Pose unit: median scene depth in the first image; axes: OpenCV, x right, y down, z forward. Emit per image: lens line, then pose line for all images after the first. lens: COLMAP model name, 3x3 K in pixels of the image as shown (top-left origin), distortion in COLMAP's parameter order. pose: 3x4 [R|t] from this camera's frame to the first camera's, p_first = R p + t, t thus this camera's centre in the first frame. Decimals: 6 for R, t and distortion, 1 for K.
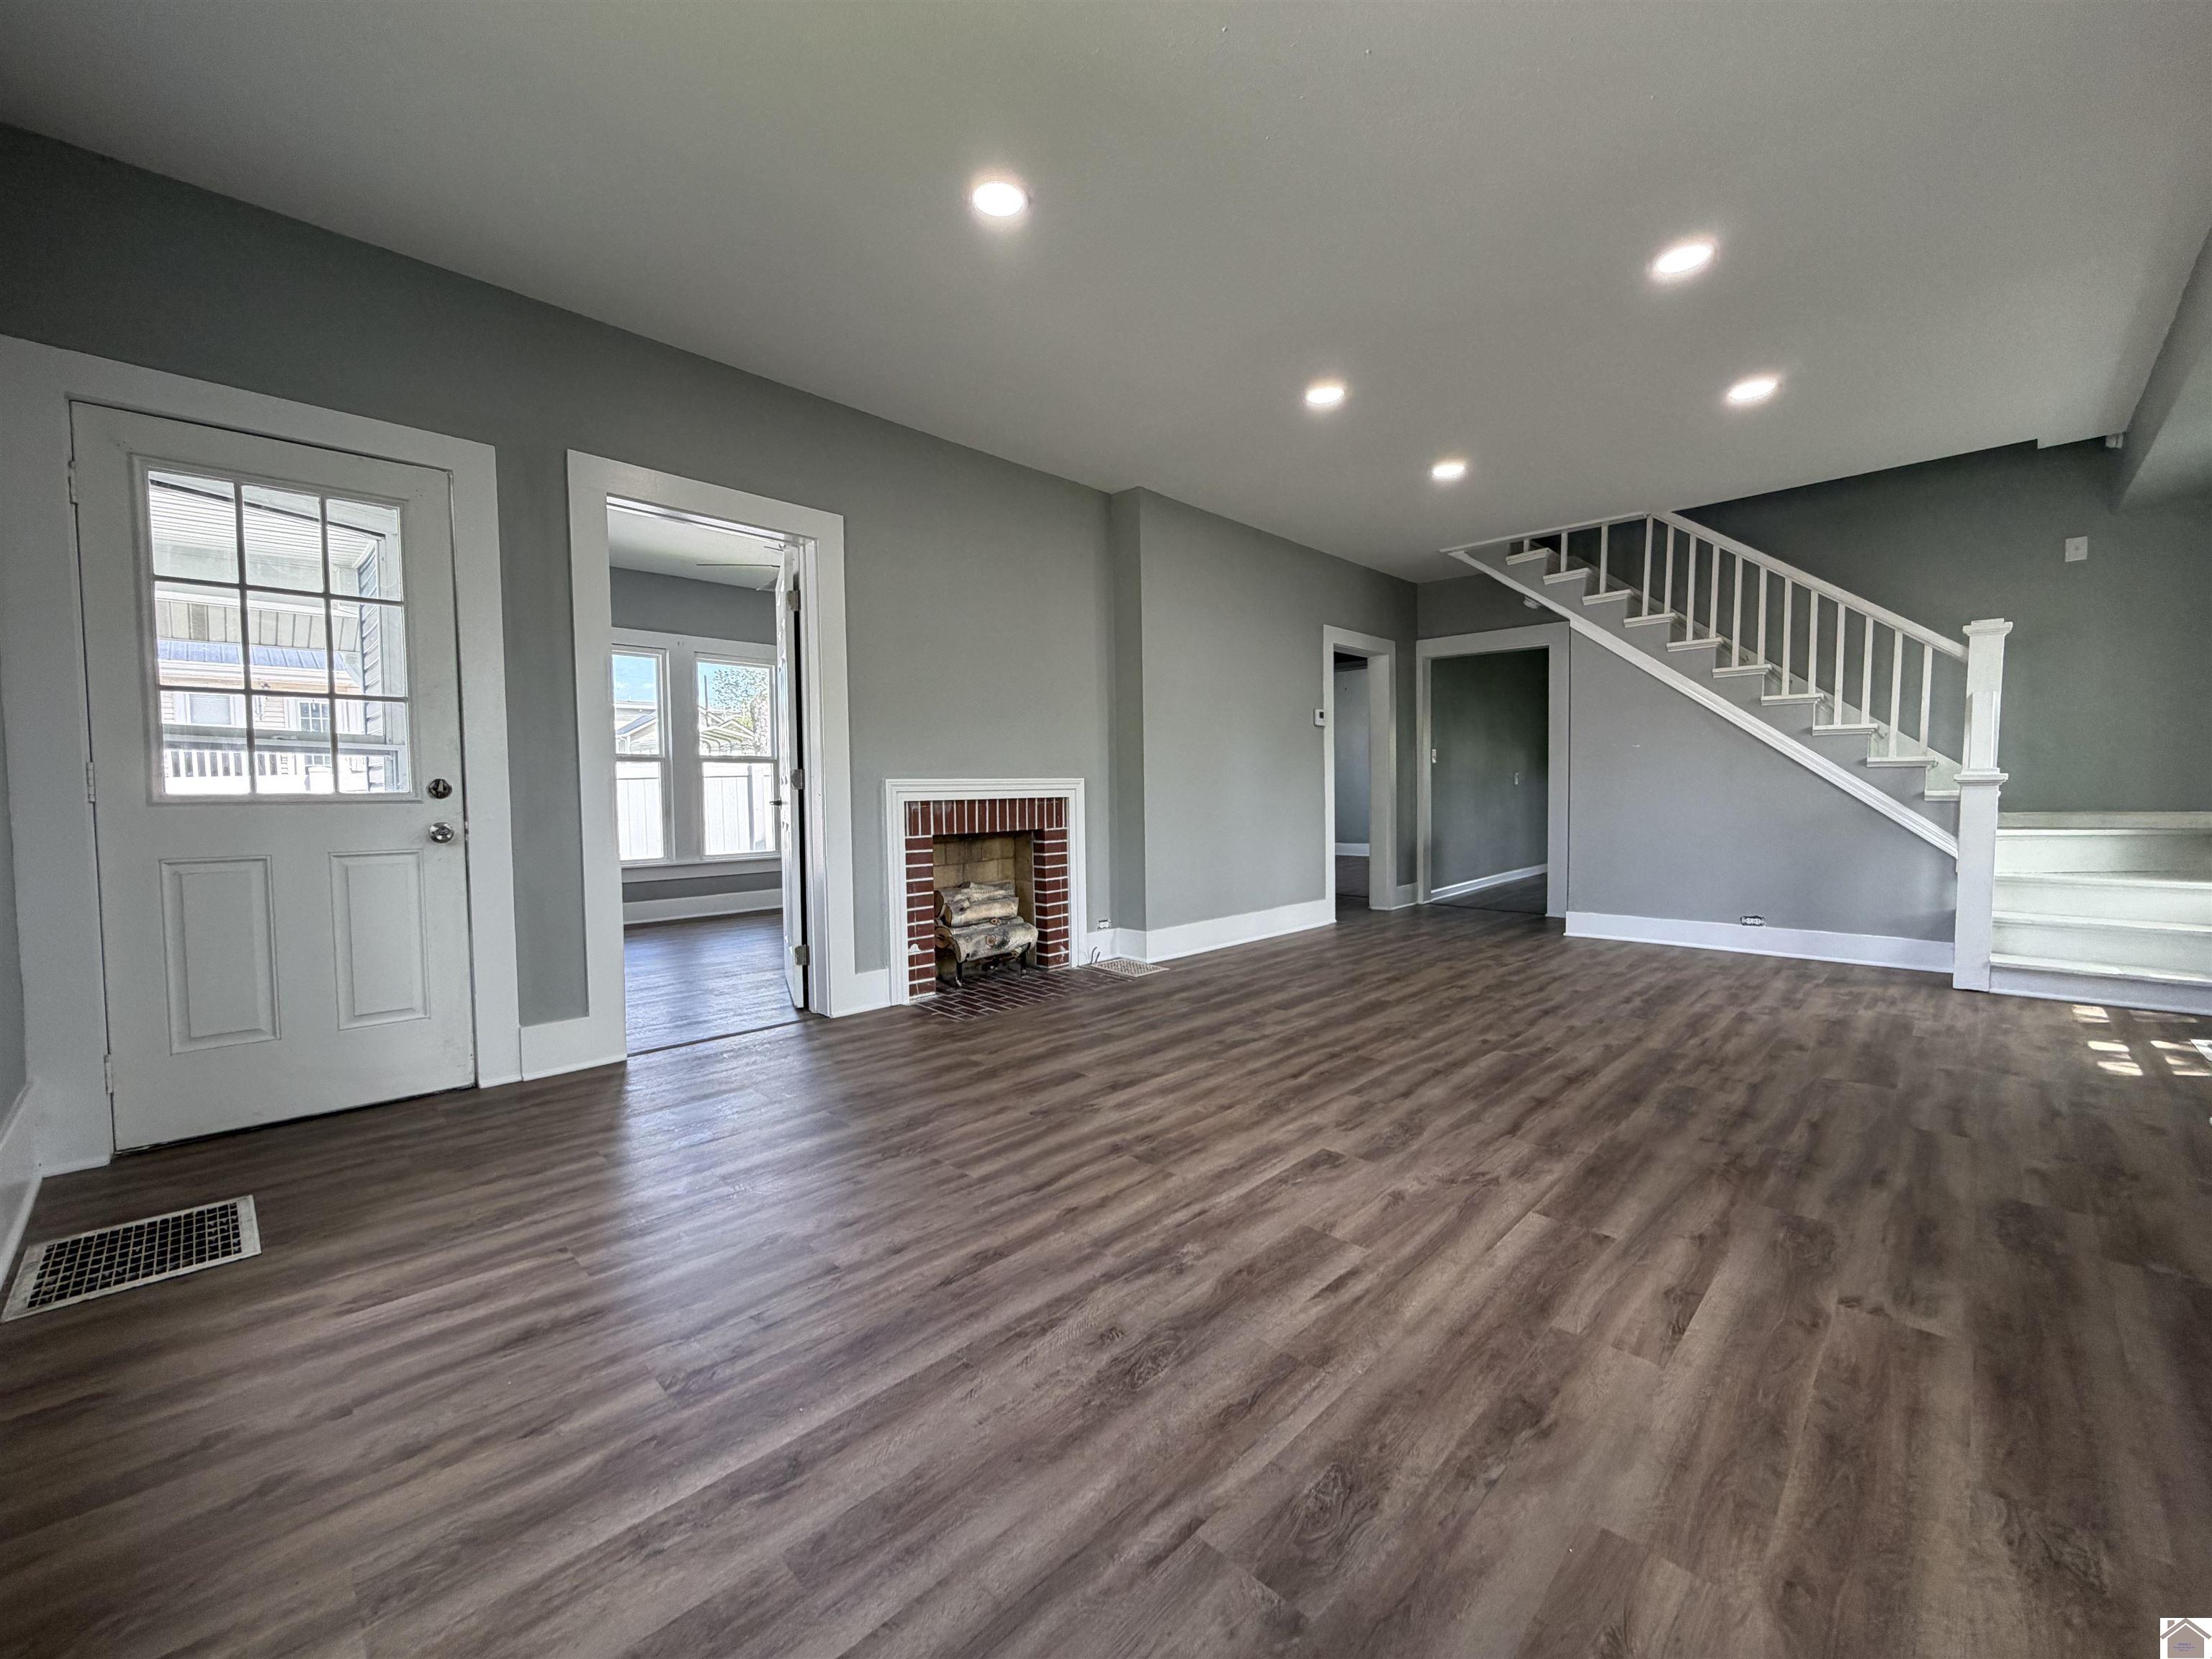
lens RADIAL K [[882.0, 0, 1101.8], [0, 882.0, 836.2], [0, 0, 1]] dist [-0.002850, 0.000730]
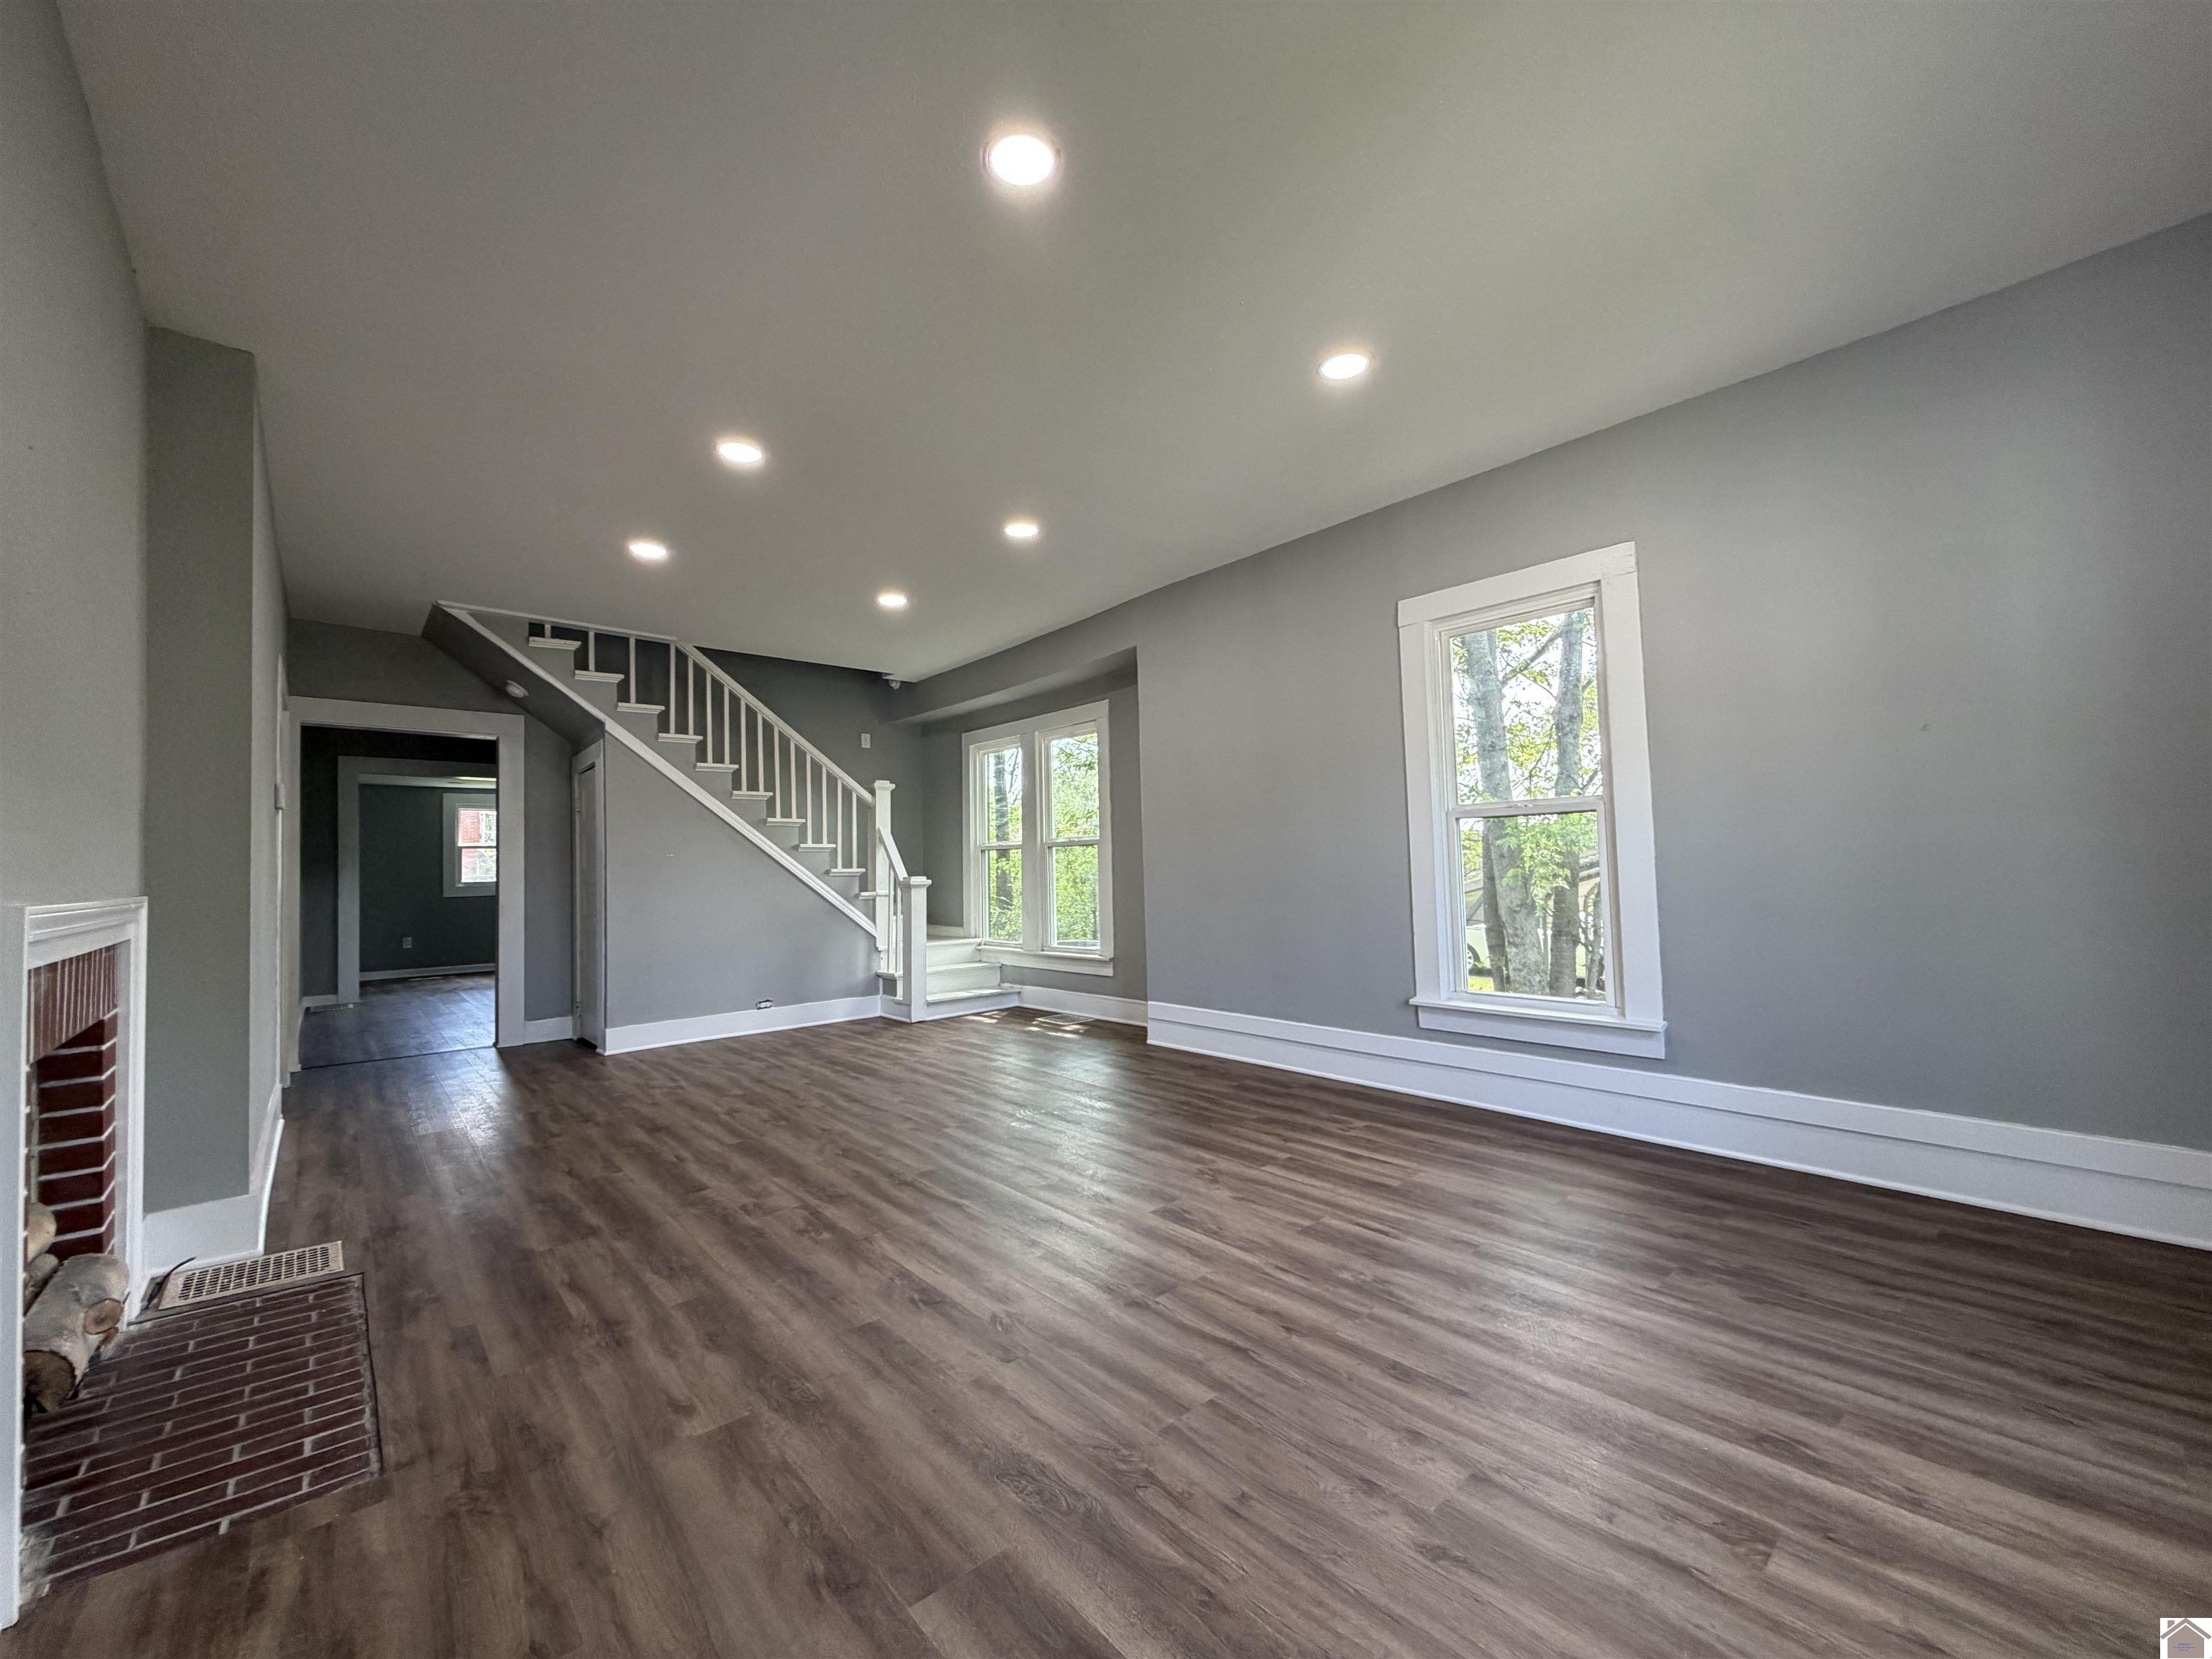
lens RADIAL K [[882.0, 0, 1101.2], [0, 882.0, 829.1], [0, 0, 1]] dist [-0.002850, 0.000730]
pose [[0.062733, 0.056899, 0.996407, -0.672851], [0.075060, 0.995277, -0.061560, -0.050801], [-0.995204, 0.078652, 0.058166, 0.713388]]
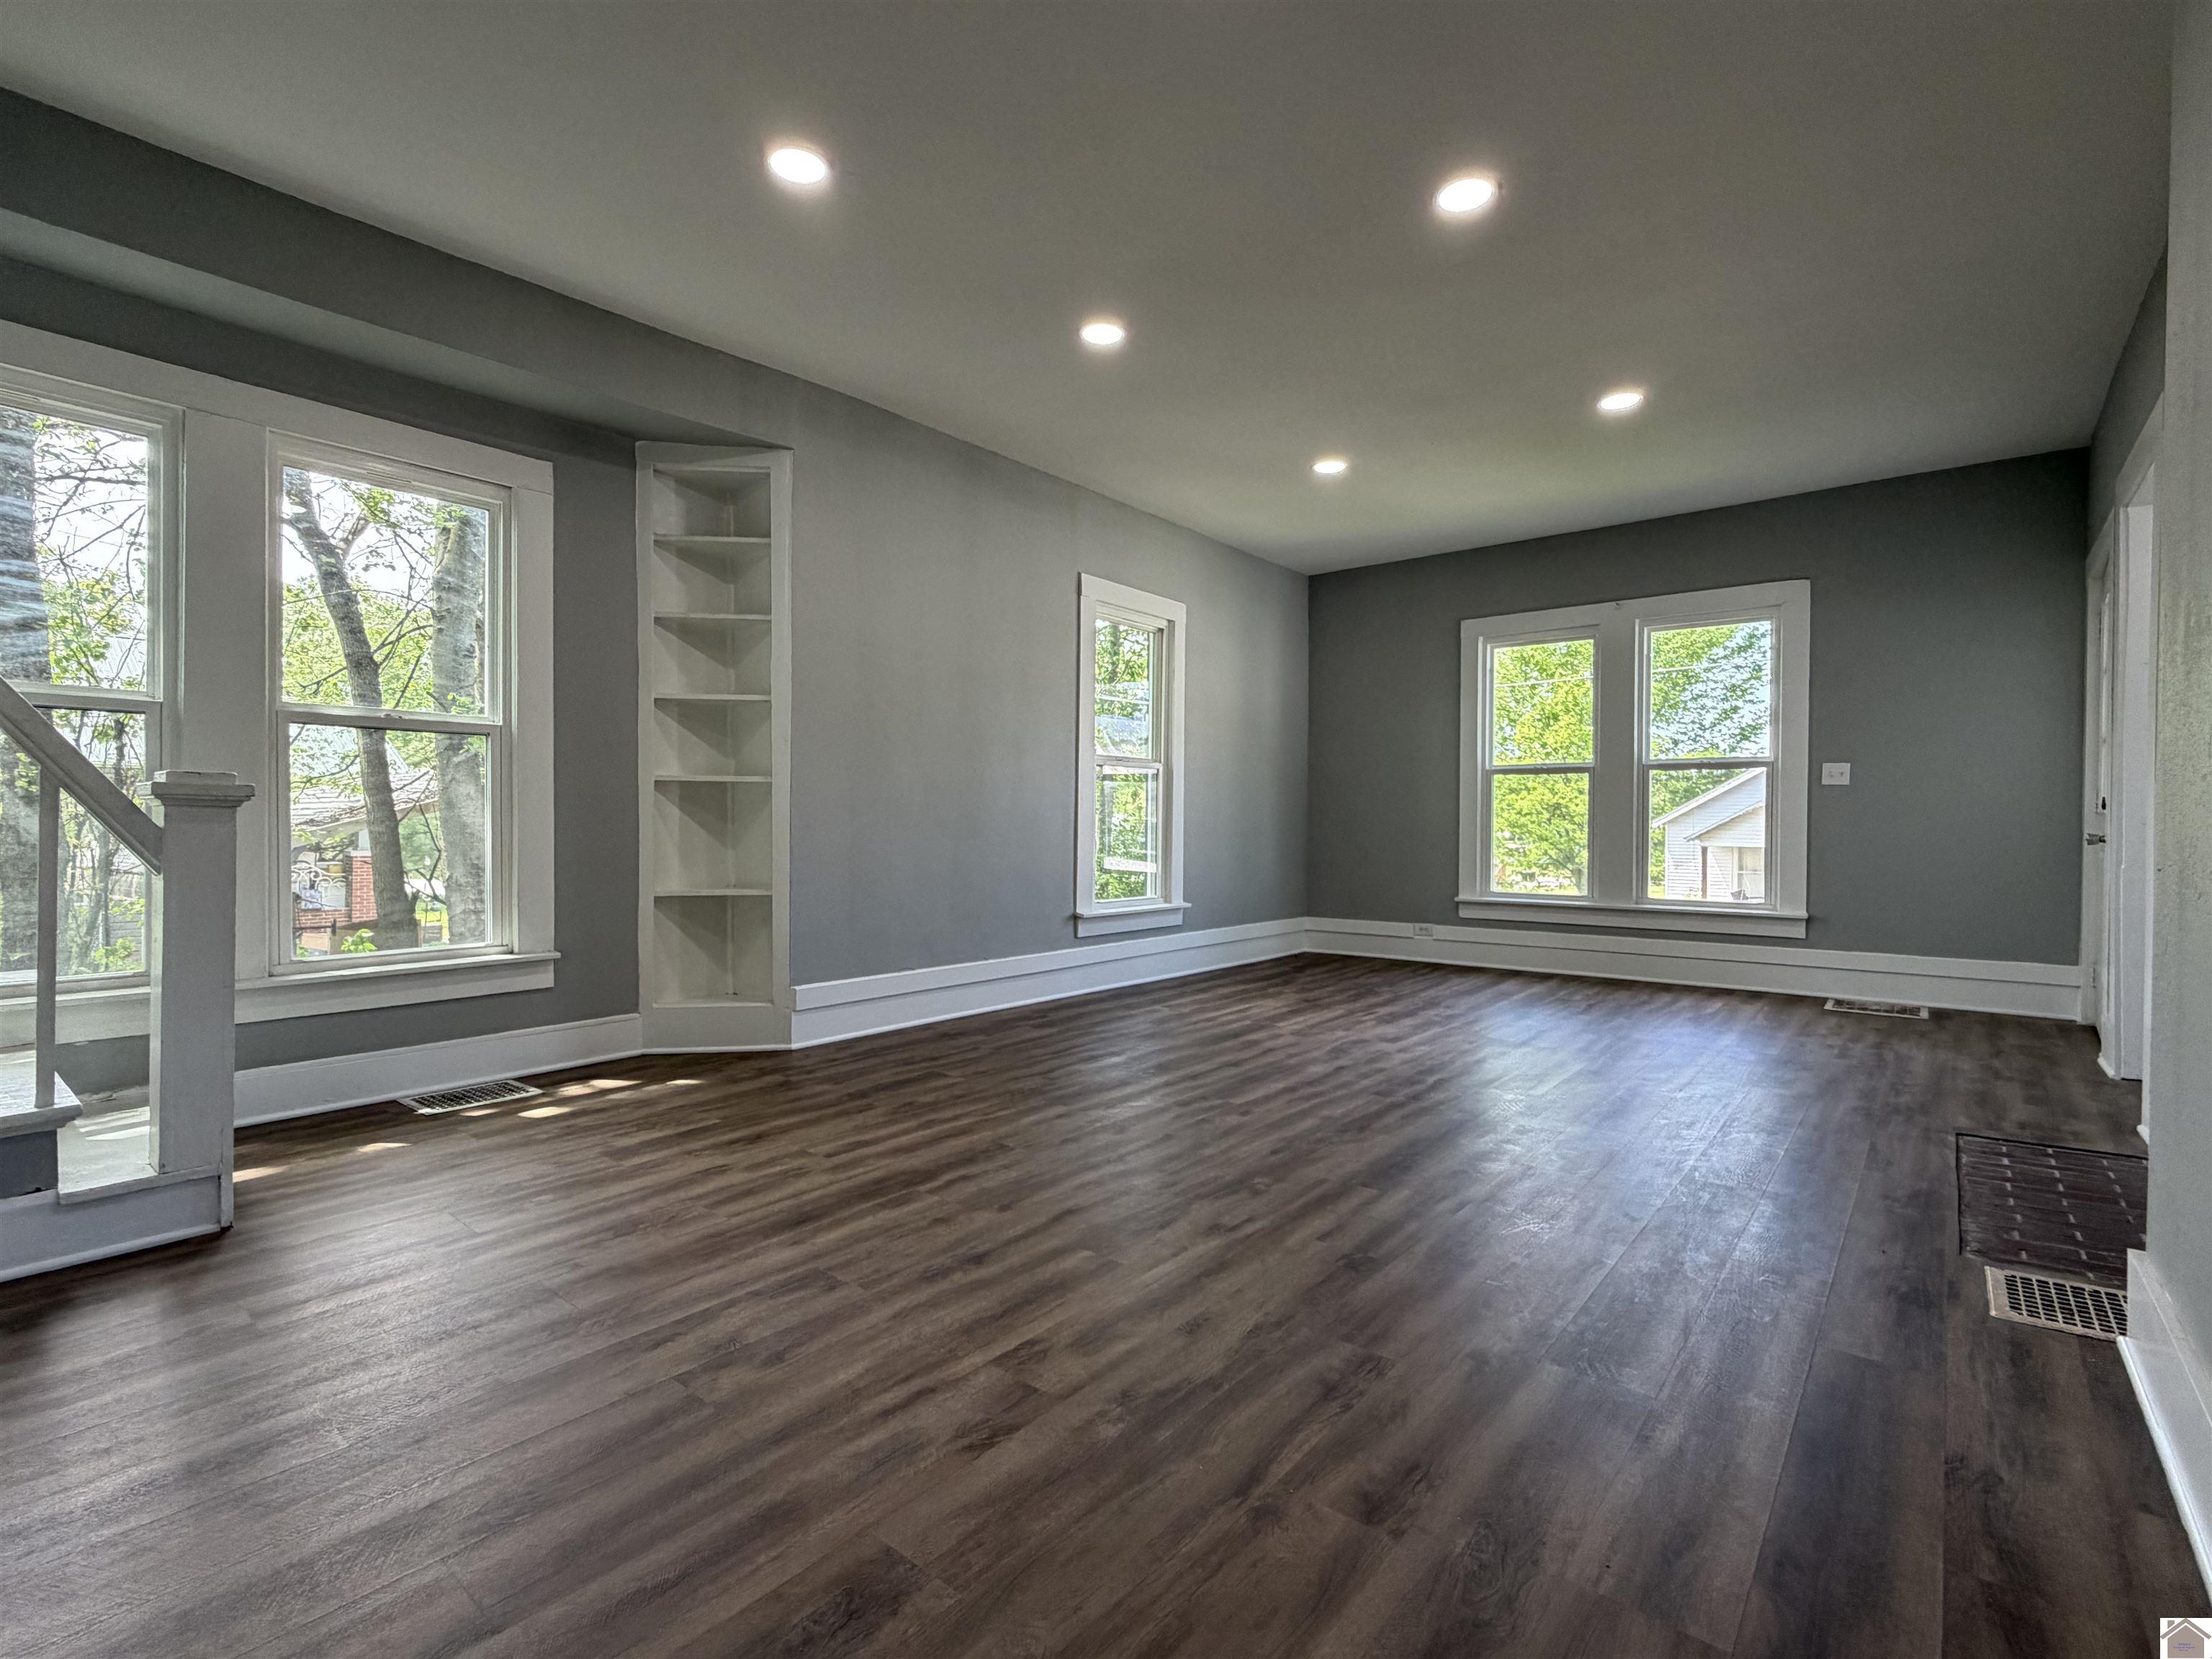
lens RADIAL K [[1035.7, 0, 1107.4], [0, 1035.7, 831.5], [0, 0, 1]] dist [-0.000850, 0.000184]
pose [[-0.994188, 0.010958, -0.107101, 0.673110], [0.004607, 0.998226, 0.059361, -0.092935], [0.107561, 0.058523, -0.992475, 2.002040]]
